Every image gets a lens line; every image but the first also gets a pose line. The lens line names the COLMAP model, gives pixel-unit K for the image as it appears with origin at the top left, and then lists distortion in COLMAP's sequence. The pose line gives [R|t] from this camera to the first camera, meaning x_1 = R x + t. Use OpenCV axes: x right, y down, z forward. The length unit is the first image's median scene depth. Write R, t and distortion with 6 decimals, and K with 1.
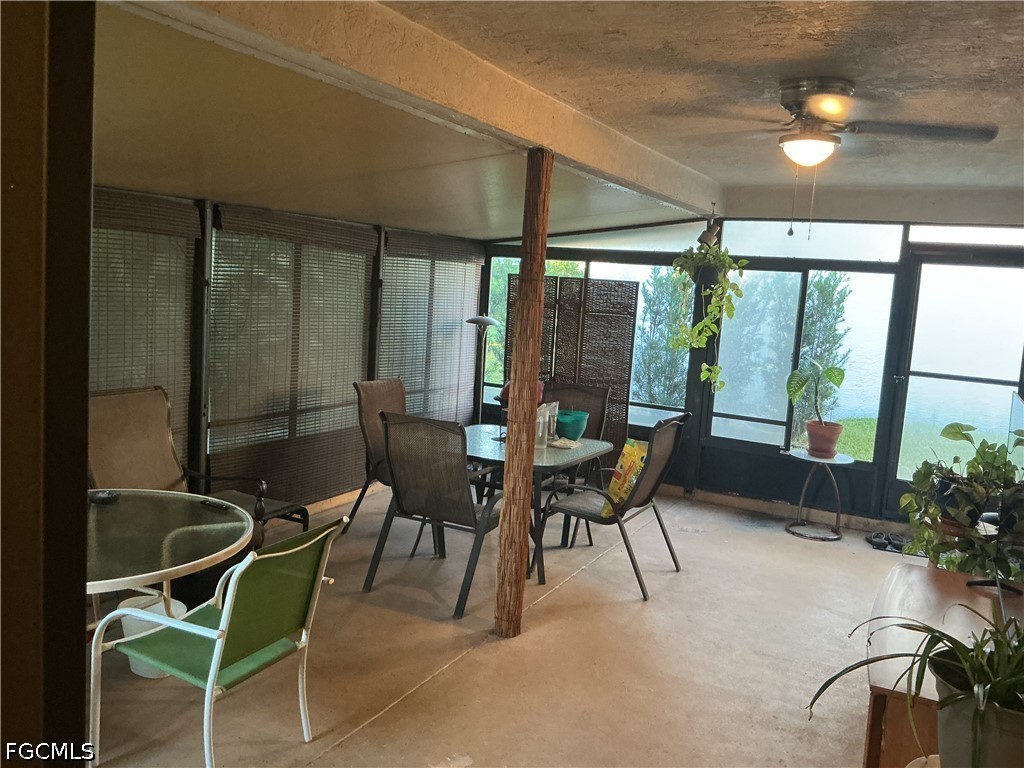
lens RADIAL K [[843.6, 0, 514.2], [0, 843.6, 381.0], [0, 0, 1]] dist [0.135231, -0.278124]
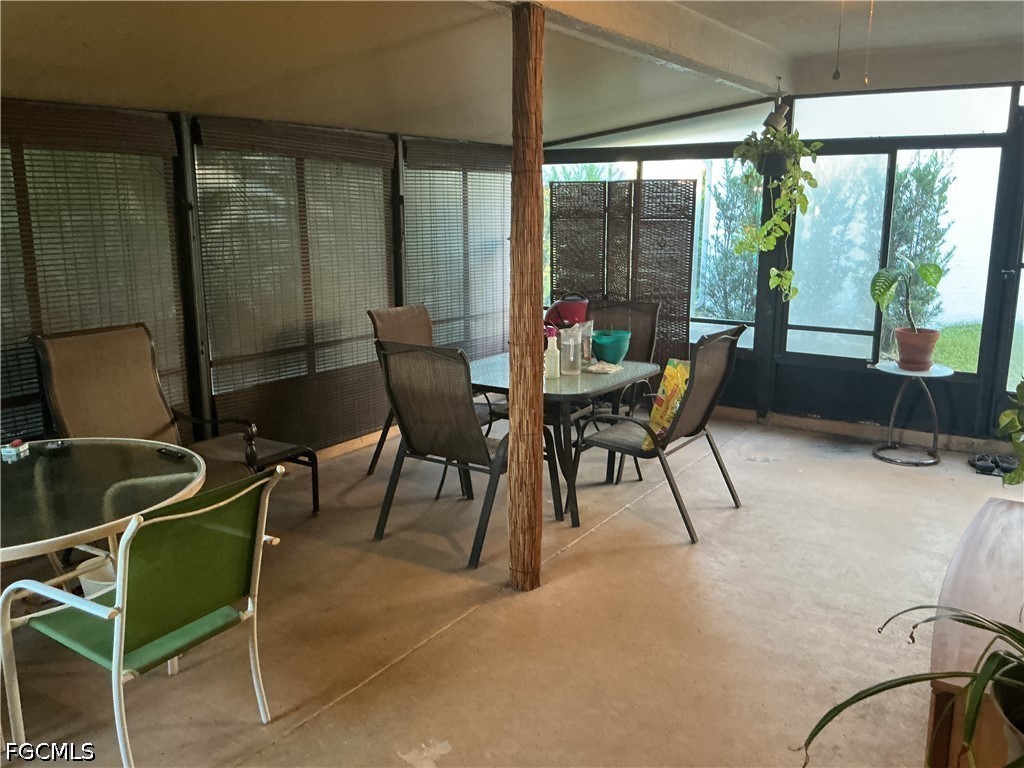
lens RADIAL K [[843.6, 0, 514.2], [0, 843.6, 381.0], [0, 0, 1]] dist [0.135231, -0.278124]
pose [[0.992125, -0.041626, -0.118136, 0.073345], [0.051312, 0.995460, 0.080170, 0.012686], [0.114262, -0.085600, 0.989756, 0.120522]]
